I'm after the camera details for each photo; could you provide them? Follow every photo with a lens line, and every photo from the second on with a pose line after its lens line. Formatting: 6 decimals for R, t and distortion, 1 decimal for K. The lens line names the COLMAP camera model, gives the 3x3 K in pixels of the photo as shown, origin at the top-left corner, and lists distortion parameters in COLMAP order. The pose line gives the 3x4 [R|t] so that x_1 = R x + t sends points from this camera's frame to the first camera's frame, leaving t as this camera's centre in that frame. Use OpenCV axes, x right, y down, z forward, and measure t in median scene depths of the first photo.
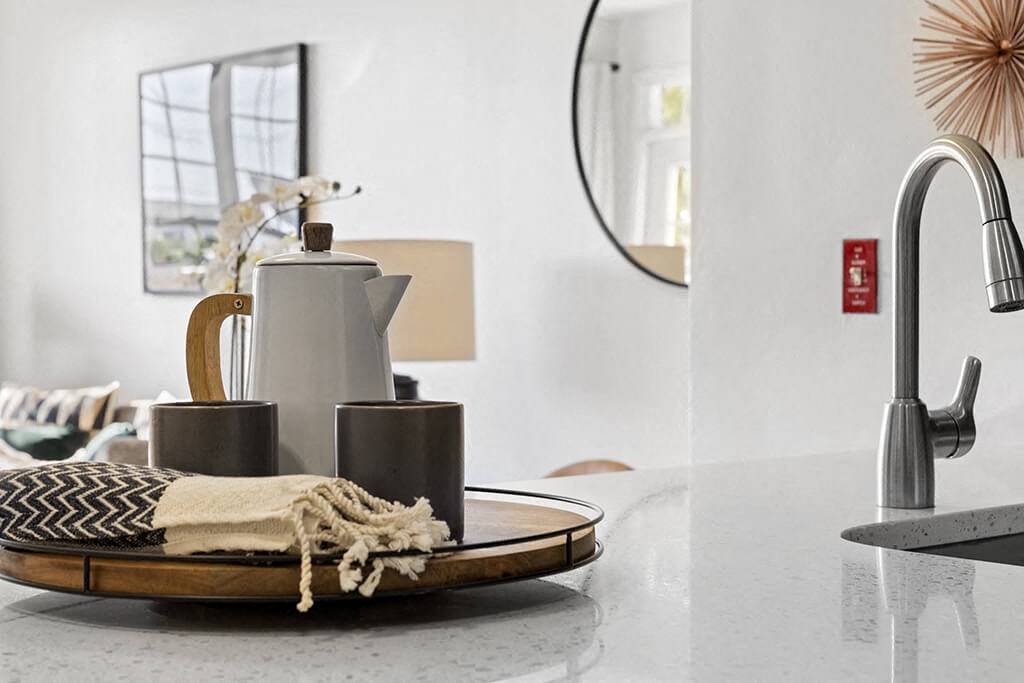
lens RADIAL K [[2019.4, 0, 512.0], [0, 2019.4, 341.5], [0, 0, 1]] dist [0.011372, 0.007697]
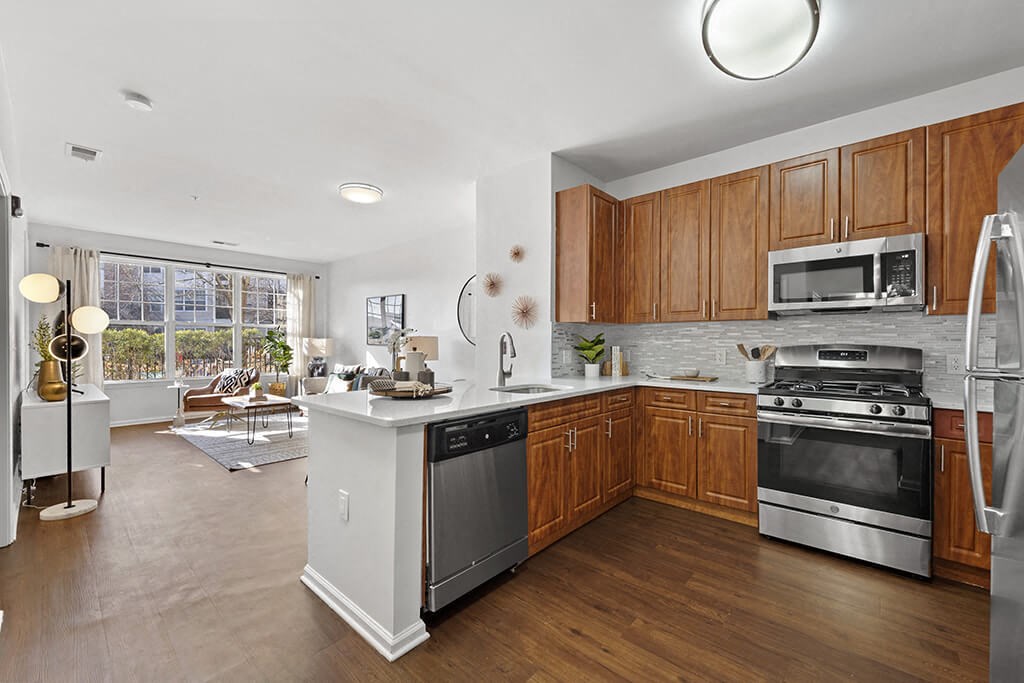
lens RADIAL K [[416.2, 0, 512.0], [0, 416.2, 341.5], [0, 0, 1]] dist [-0.000858, -0.000087]
pose [[0.987920, 0.006325, 0.154838, 0.019557], [-0.001334, 0.999477, -0.032316, -0.030277], [-0.154962, 0.031719, 0.987411, -0.557630]]
